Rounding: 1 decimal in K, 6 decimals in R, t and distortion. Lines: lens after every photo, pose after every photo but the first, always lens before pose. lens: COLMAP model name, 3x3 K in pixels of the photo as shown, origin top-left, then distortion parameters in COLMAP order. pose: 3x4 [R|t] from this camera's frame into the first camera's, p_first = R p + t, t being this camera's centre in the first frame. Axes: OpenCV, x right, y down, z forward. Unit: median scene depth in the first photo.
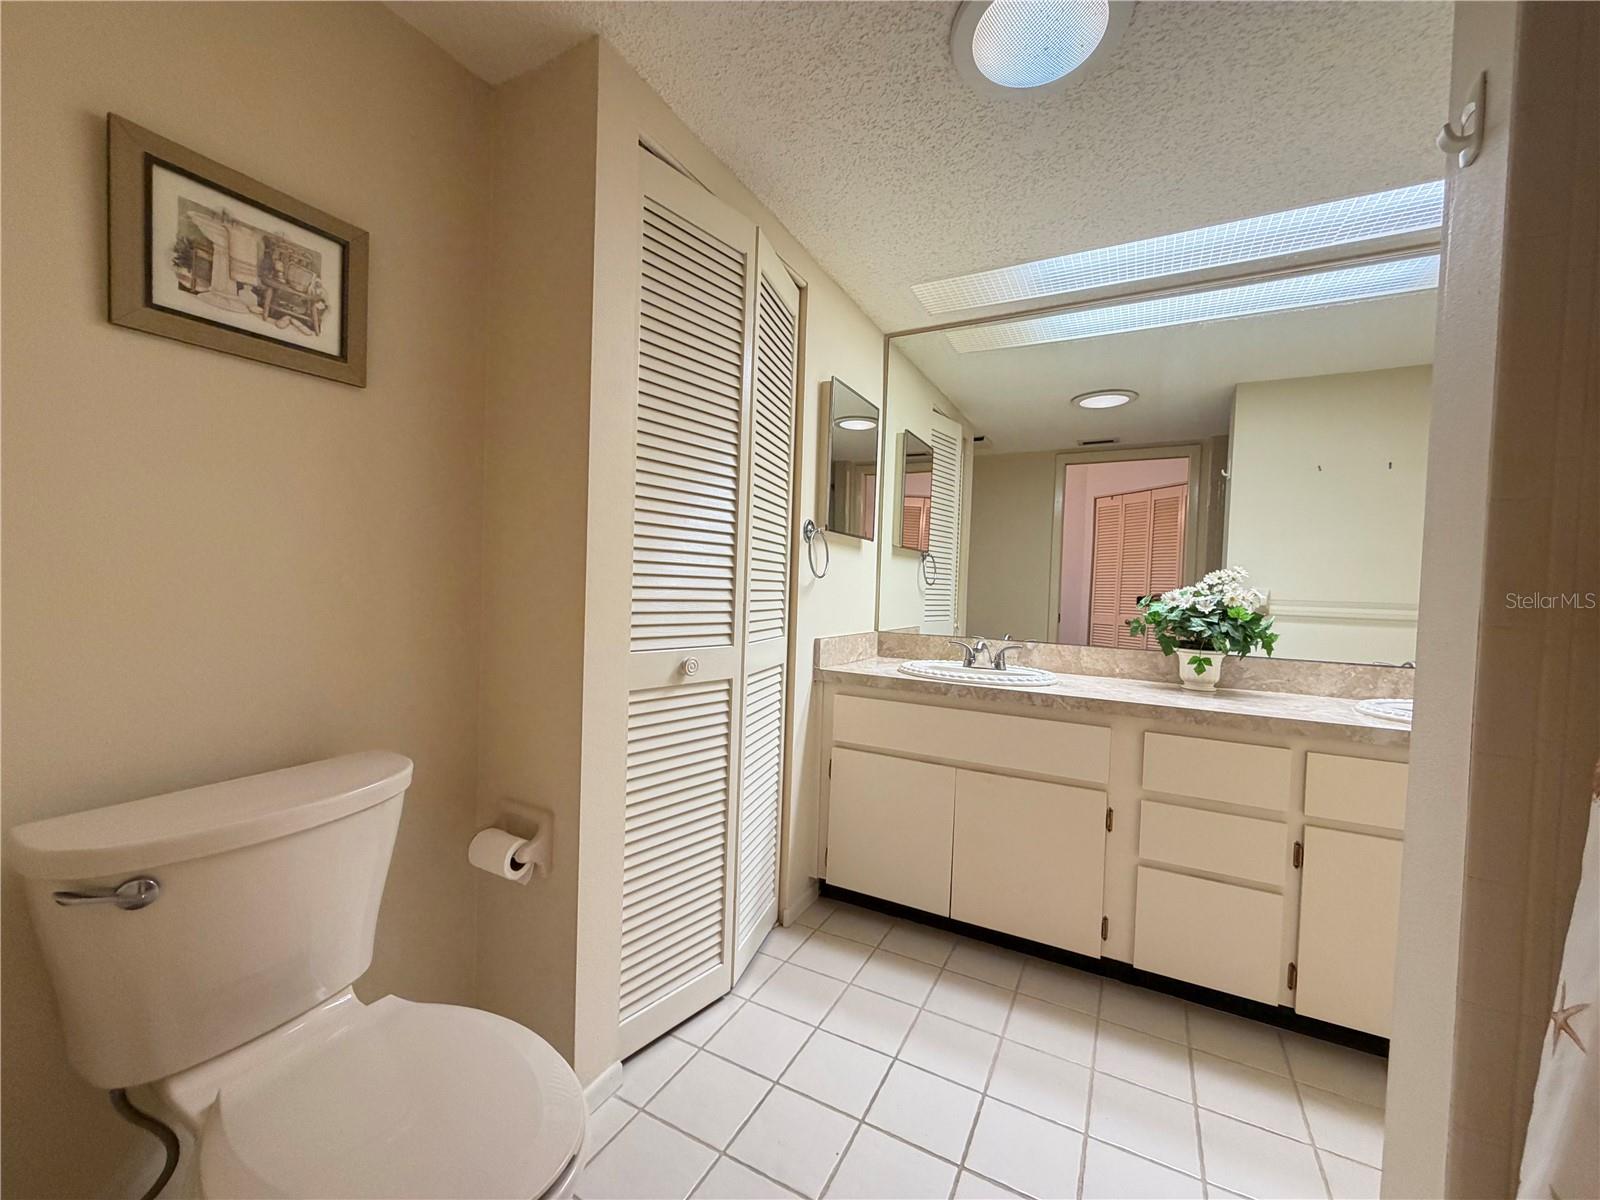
lens RADIAL K [[652.6, 0, 800.0], [0, 652.6, 600.0], [0, 0, 1]] dist [-0.001441, -0.000132]
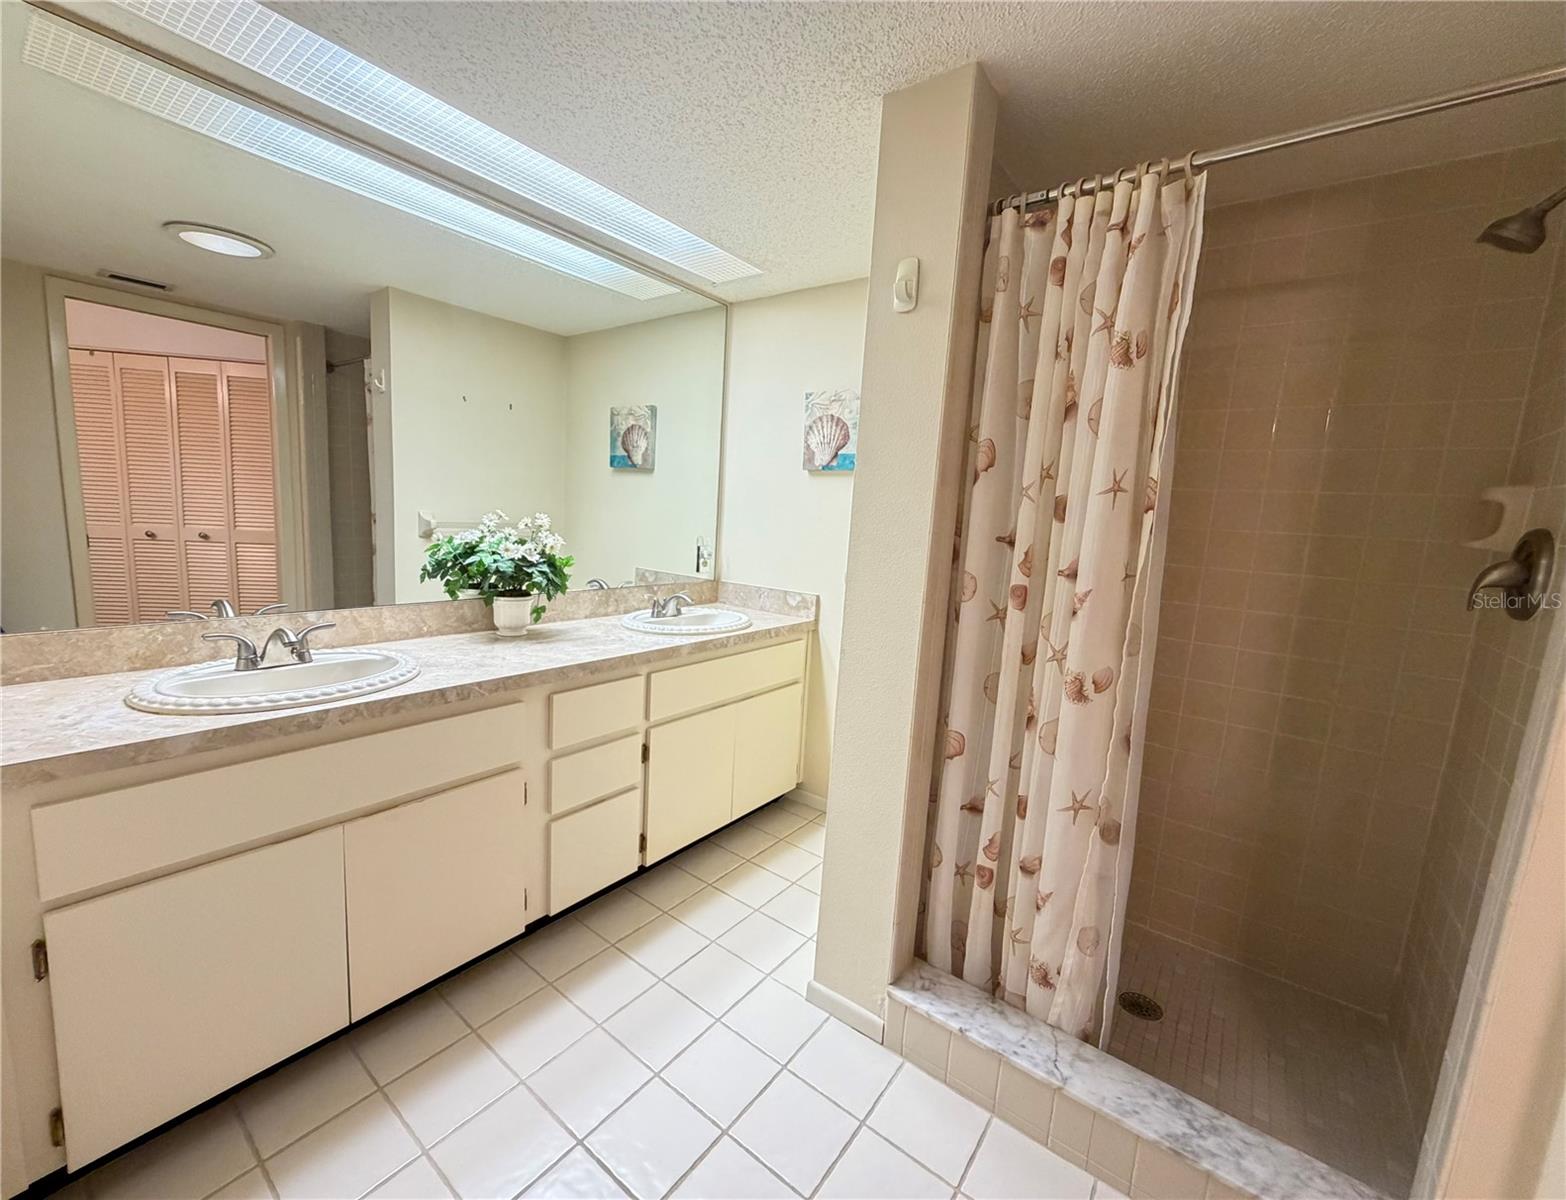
lens RADIAL K [[637.9, 0, 783.0], [0, 637.9, 600.0], [0, 0, 1]] dist [-0.000298, -0.000028]
pose [[0.168115, -0.156713, 0.973231, -0.296675], [-0.032802, 0.985847, 0.164410, -0.098881], [-0.985222, -0.059564, 0.160595, 0.450314]]
